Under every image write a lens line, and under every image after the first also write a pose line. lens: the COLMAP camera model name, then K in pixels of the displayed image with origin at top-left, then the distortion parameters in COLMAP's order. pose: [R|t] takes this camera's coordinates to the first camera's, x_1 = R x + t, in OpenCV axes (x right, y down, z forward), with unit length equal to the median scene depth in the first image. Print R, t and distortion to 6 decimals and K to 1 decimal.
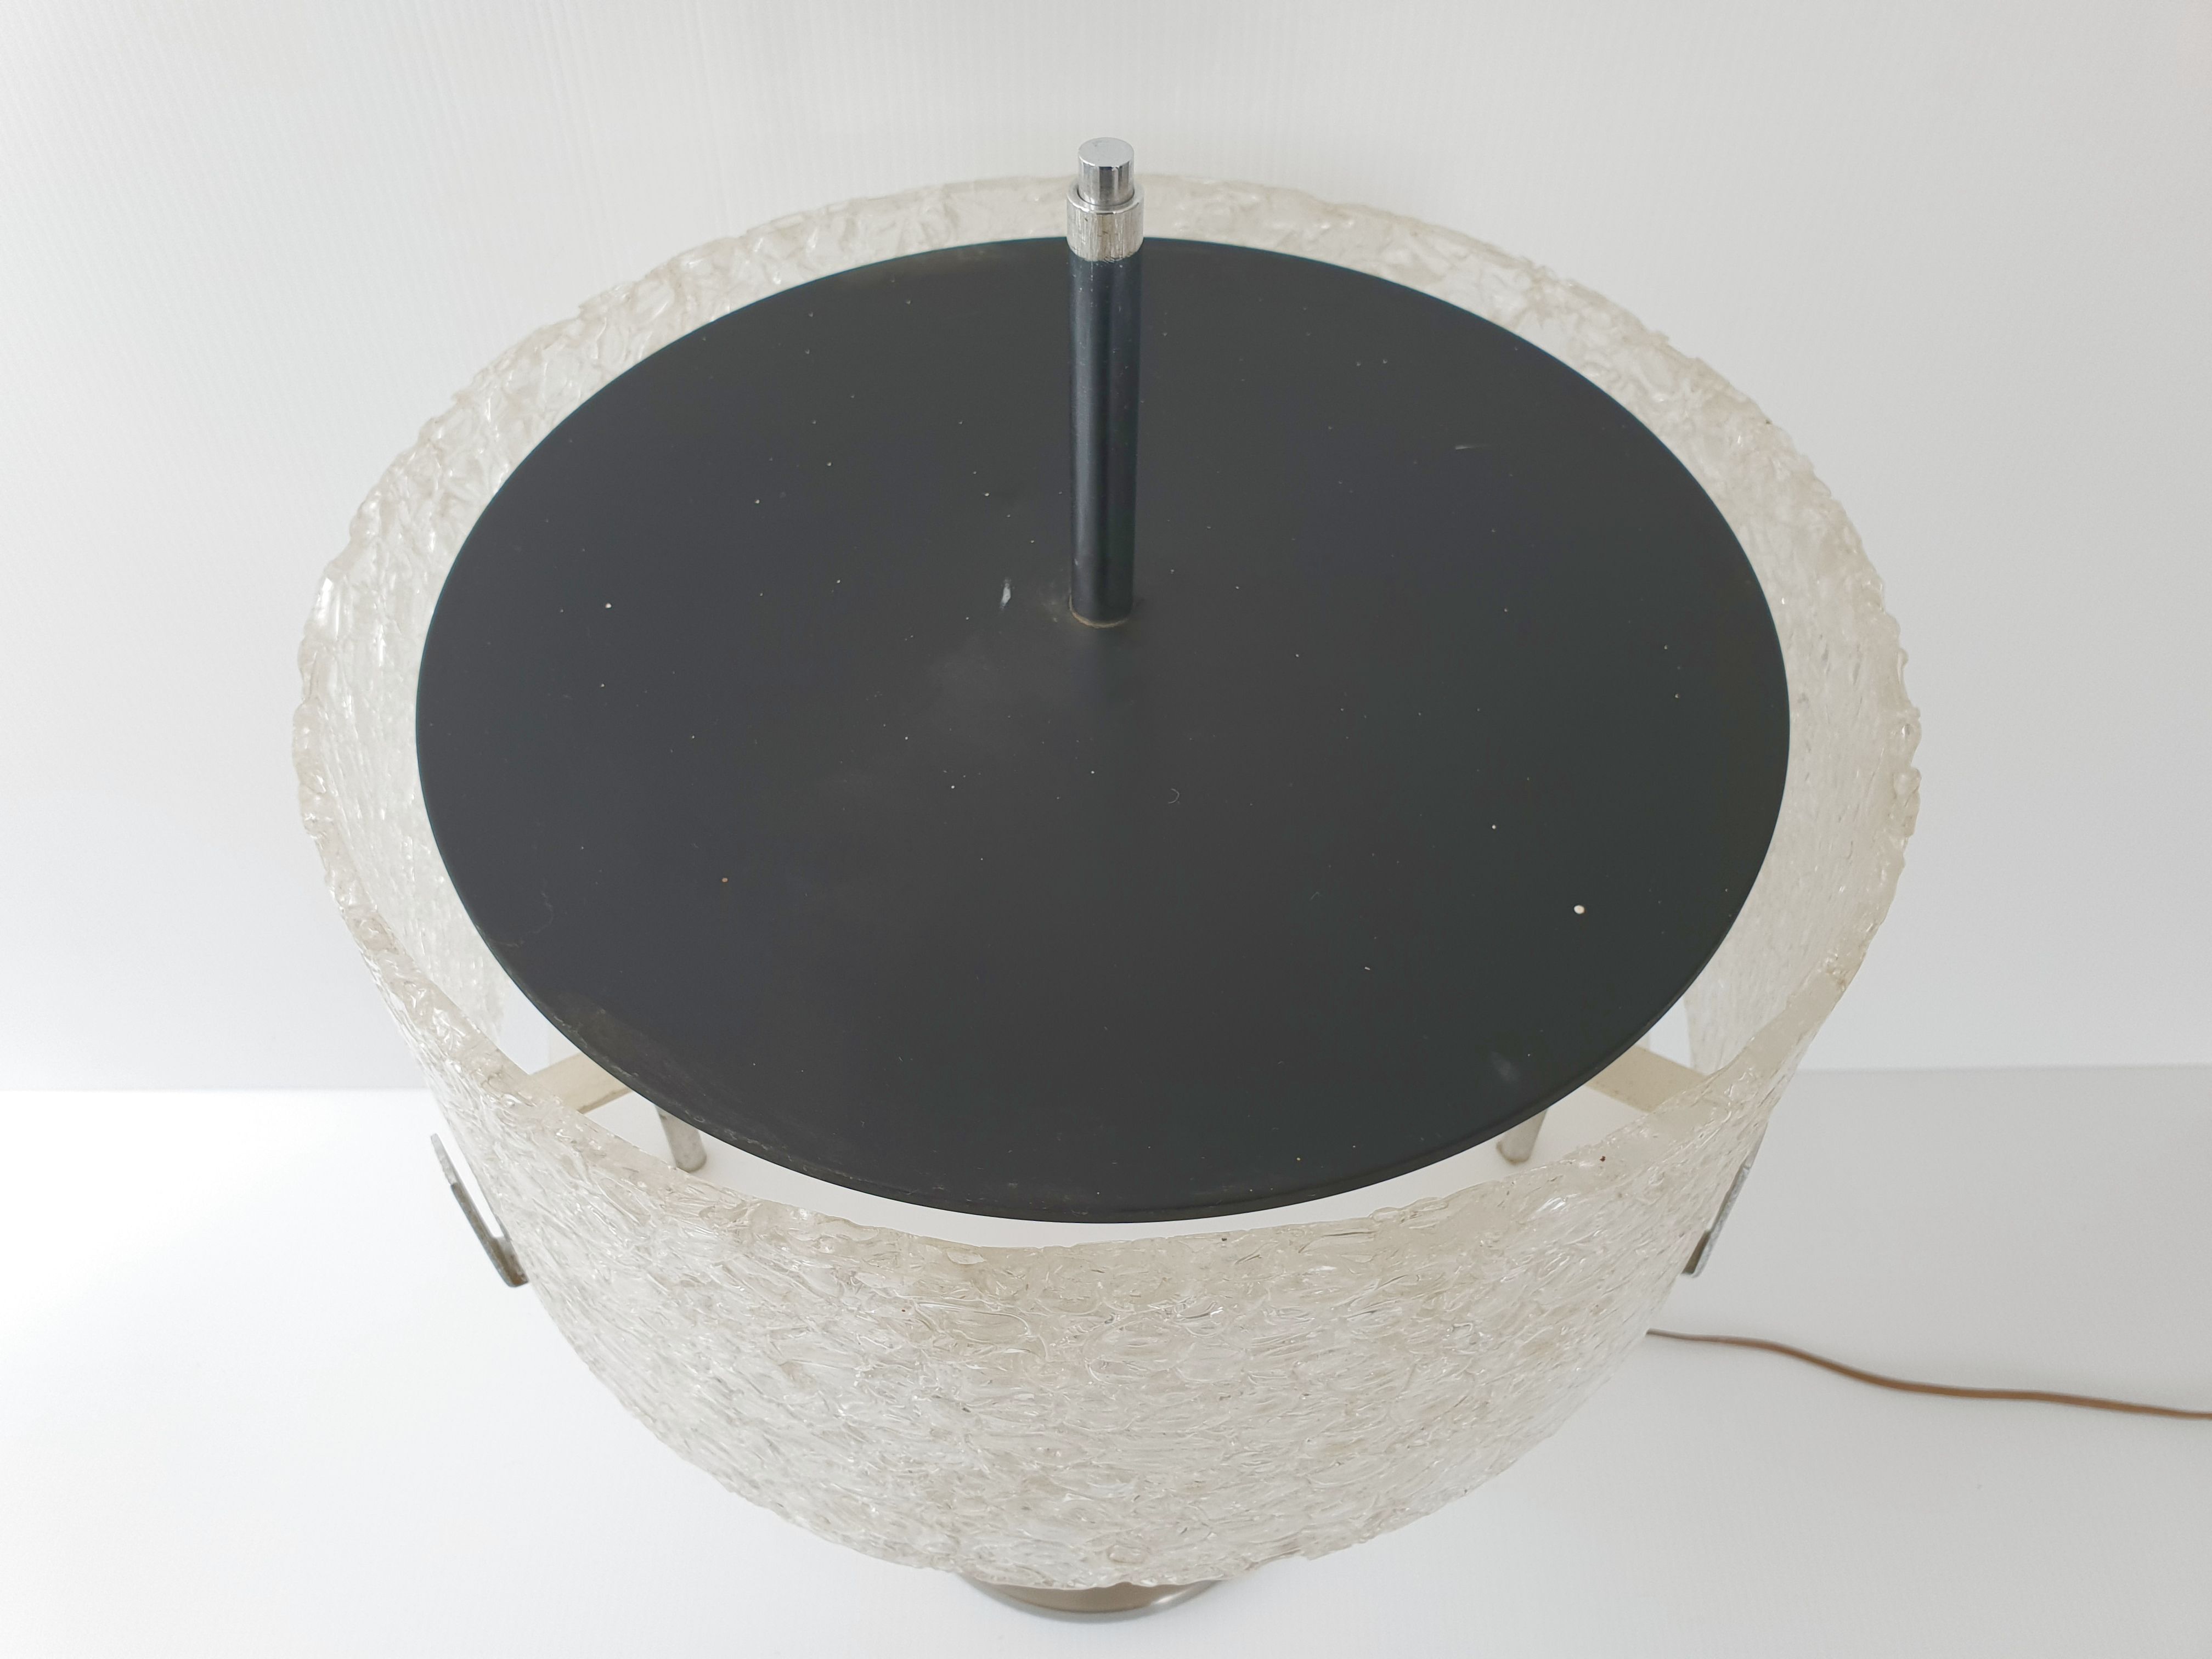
lens RADIAL K [[1667.1, 0, 1059.6], [0, 1667.1, 837.1], [0, 0, 1]] dist [0.008091, -0.000194]
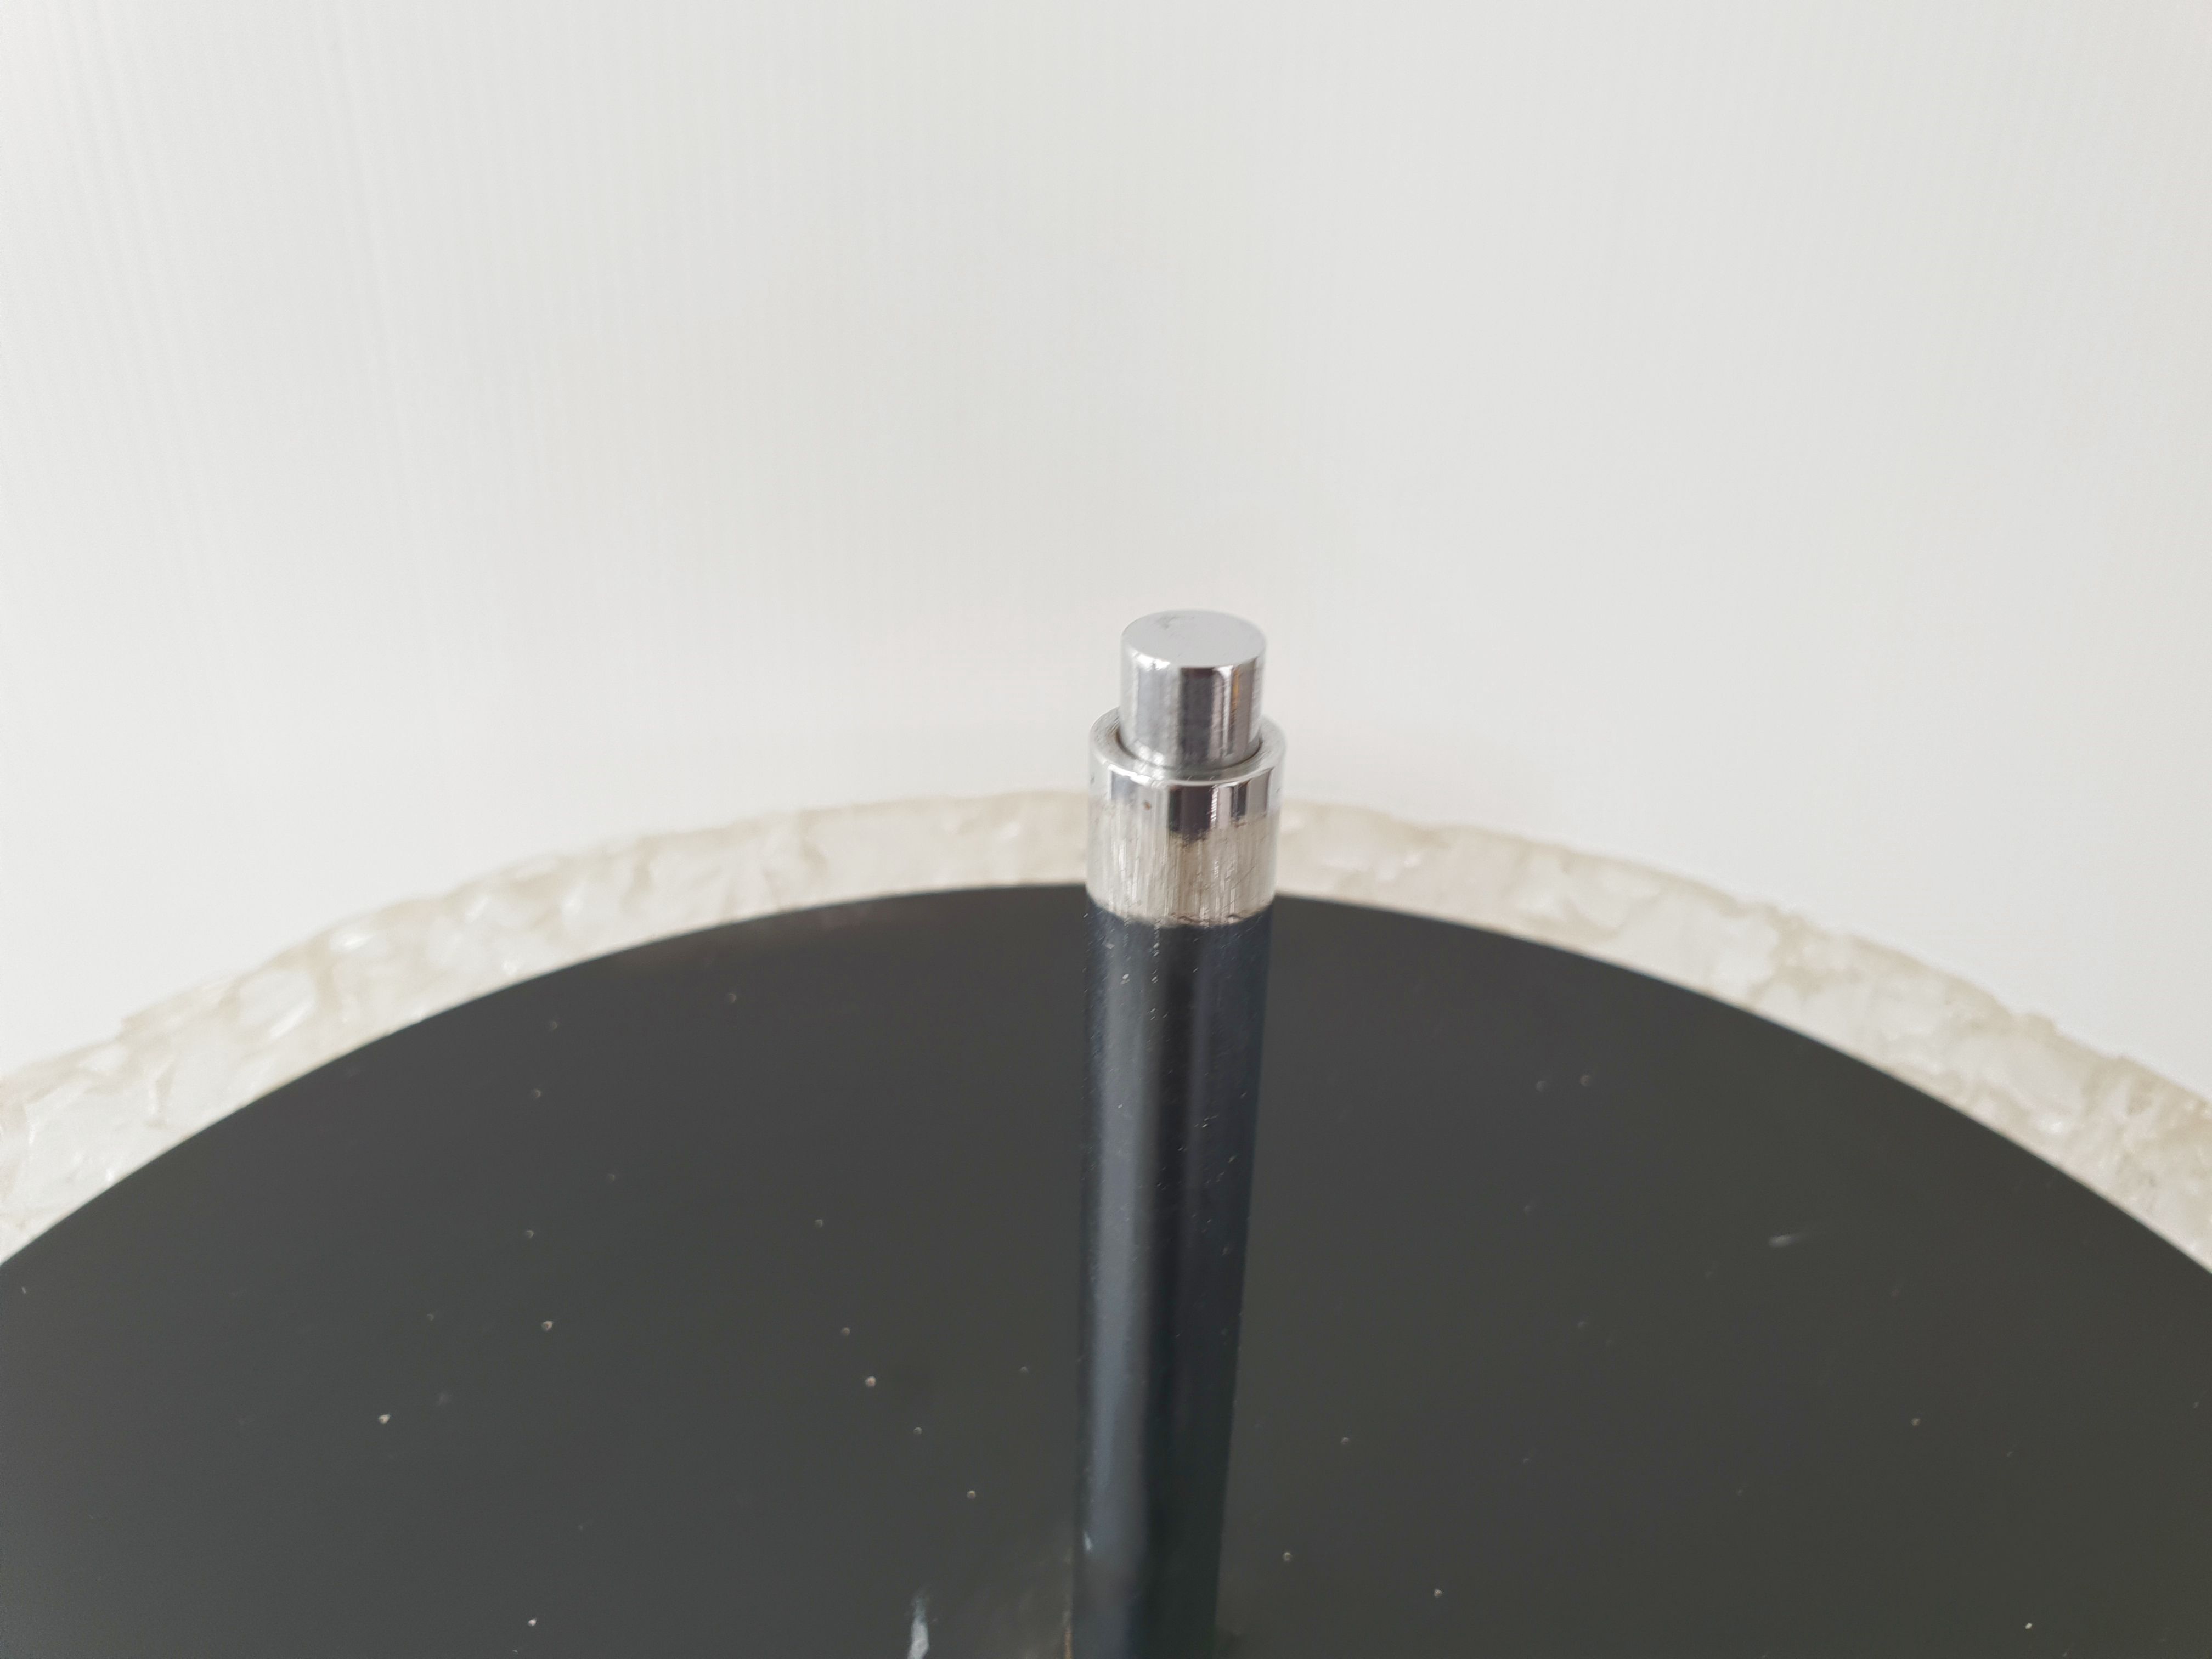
lens RADIAL K [[1667.1, 0, 1105.8], [0, 1667.1, 830.4], [0, 0, 1]] dist [0.008091, -0.000194]
pose [[0.994524, -0.017073, 0.103107, -0.021342], [0.055029, 0.924275, -0.377739, -0.147523], [-0.088851, 0.381345, 0.920153, 0.433917]]
